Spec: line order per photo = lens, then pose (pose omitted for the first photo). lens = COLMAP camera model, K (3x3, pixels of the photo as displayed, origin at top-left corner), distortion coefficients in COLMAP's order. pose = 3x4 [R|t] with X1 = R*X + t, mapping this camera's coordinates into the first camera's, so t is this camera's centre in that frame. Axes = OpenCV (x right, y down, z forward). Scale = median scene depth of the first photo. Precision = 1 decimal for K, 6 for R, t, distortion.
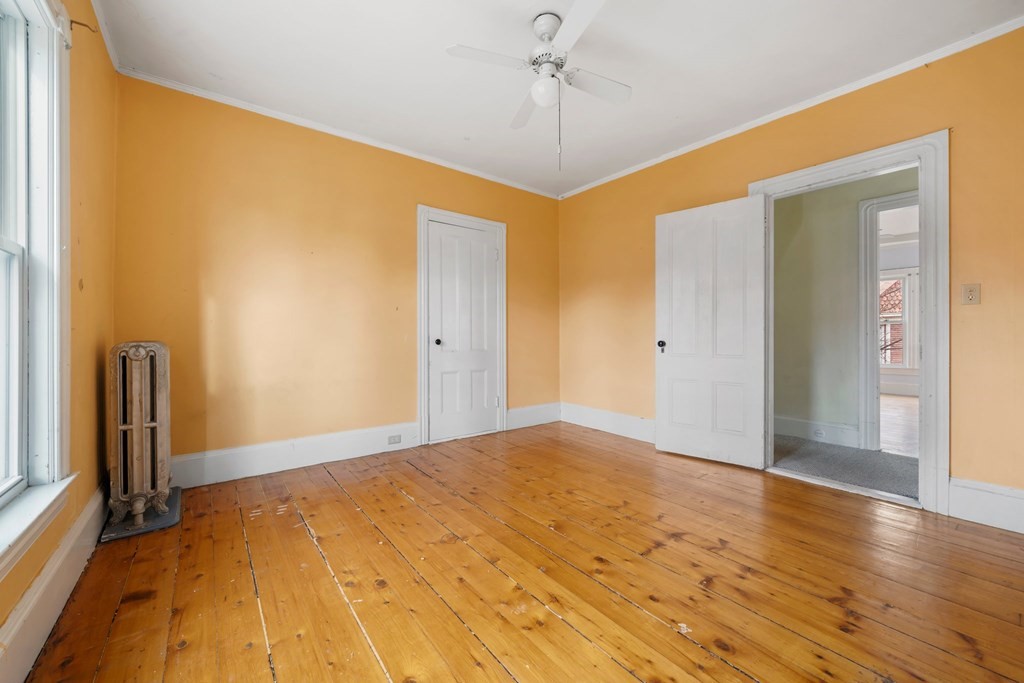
lens RADIAL K [[395.4, 0, 510.9], [0, 395.4, 339.6], [0, 0, 1]] dist [-0.001975, 0.000316]
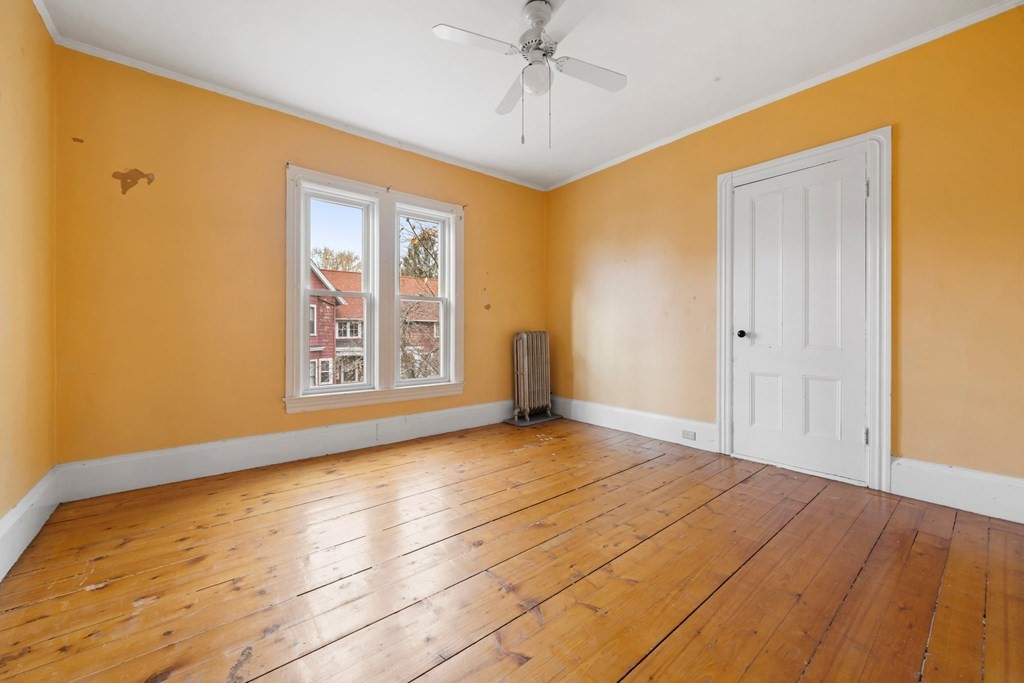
lens RADIAL K [[395.4, 0, 517.1], [0, 395.4, 334.9], [0, 0, 1]] dist [-0.001975, 0.000316]
pose [[0.030549, 0.007154, -0.999508, 0.629024], [-0.003742, 0.999968, 0.007043, 0.004019], [0.999526, 0.003525, 0.030574, 0.535958]]
